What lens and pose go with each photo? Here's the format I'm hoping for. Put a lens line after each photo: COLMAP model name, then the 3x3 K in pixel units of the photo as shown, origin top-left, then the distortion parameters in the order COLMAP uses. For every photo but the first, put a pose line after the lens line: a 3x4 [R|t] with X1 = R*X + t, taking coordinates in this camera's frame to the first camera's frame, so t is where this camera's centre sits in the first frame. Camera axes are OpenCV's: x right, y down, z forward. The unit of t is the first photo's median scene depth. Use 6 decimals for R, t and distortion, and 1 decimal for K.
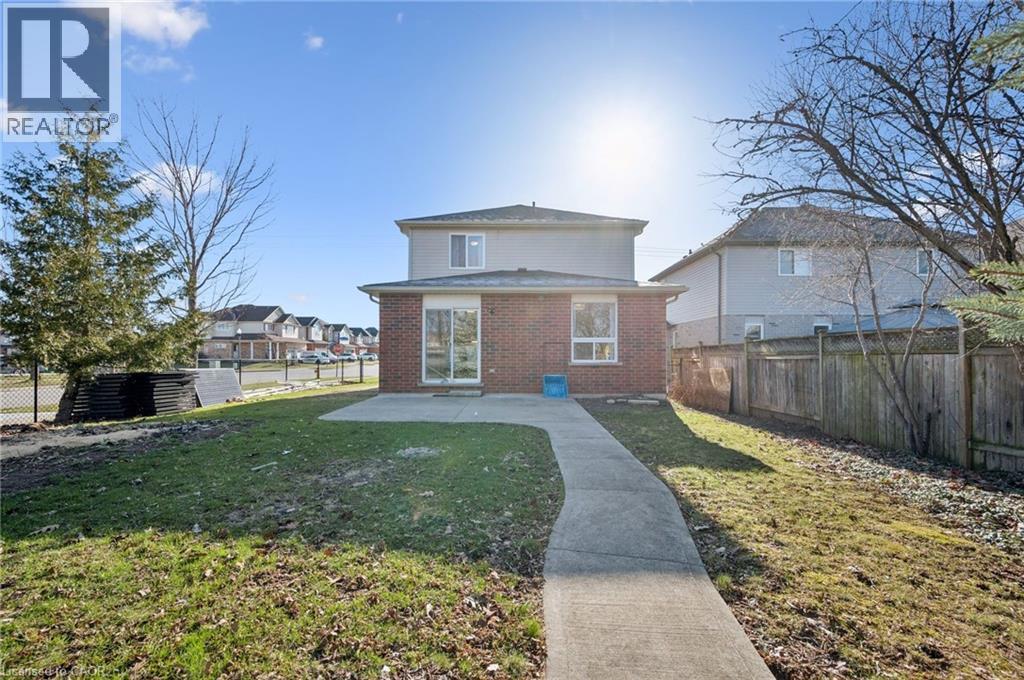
lens RADIAL K [[411.9, 0, 513.0], [0, 411.9, 351.1], [0, 0, 1]] dist [-0.001096, -0.000139]
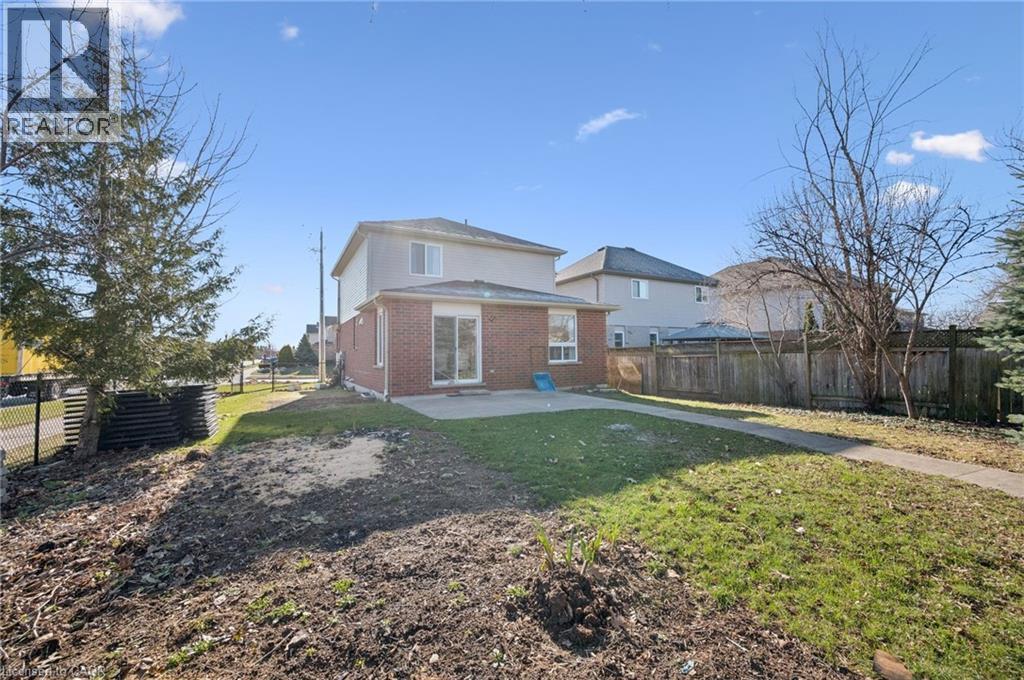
lens RADIAL K [[404.9, 0, 513.3], [0, 404.9, 338.3], [0, 0, 1]] dist [-0.001058, -0.000188]
pose [[0.870606, 0.007042, 0.491931, -0.554663], [0.009634, 0.999462, -0.031357, -0.007833], [-0.491887, 0.032038, 0.870069, -0.012234]]
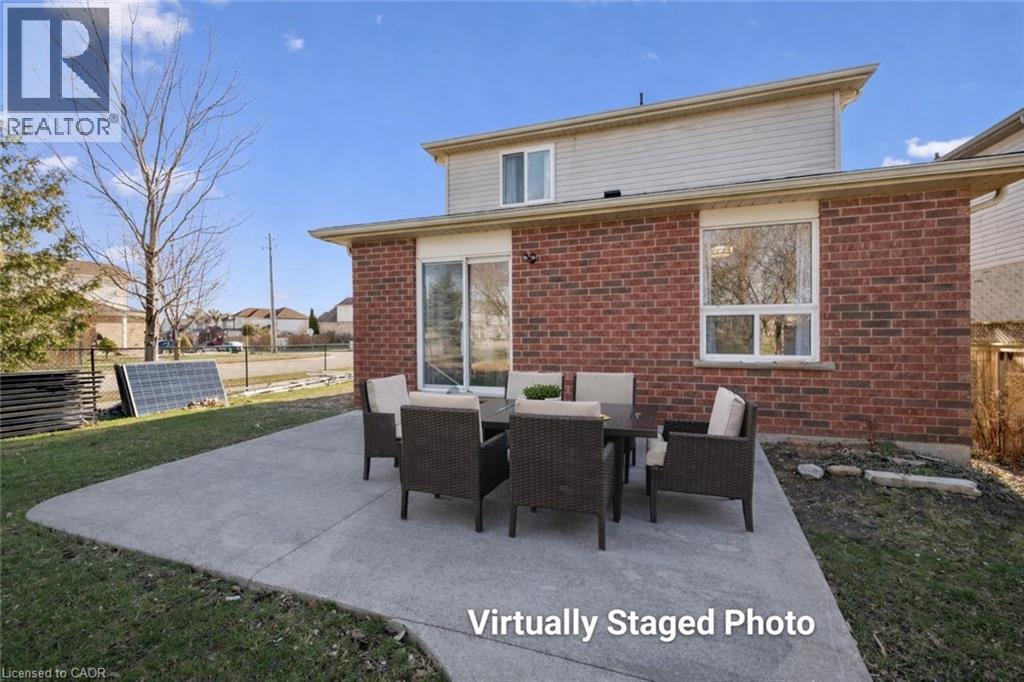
lens RADIAL K [[404.9, 0, 513.3], [0, 404.9, 339.3], [0, 0, 1]] dist [-0.001058, -0.000188]
pose [[0.948765, -0.000519, -0.315982, 0.087425], [0.007771, 0.999735, 0.021692, -0.007037], [0.315887, -0.023036, 0.948517, 0.510532]]
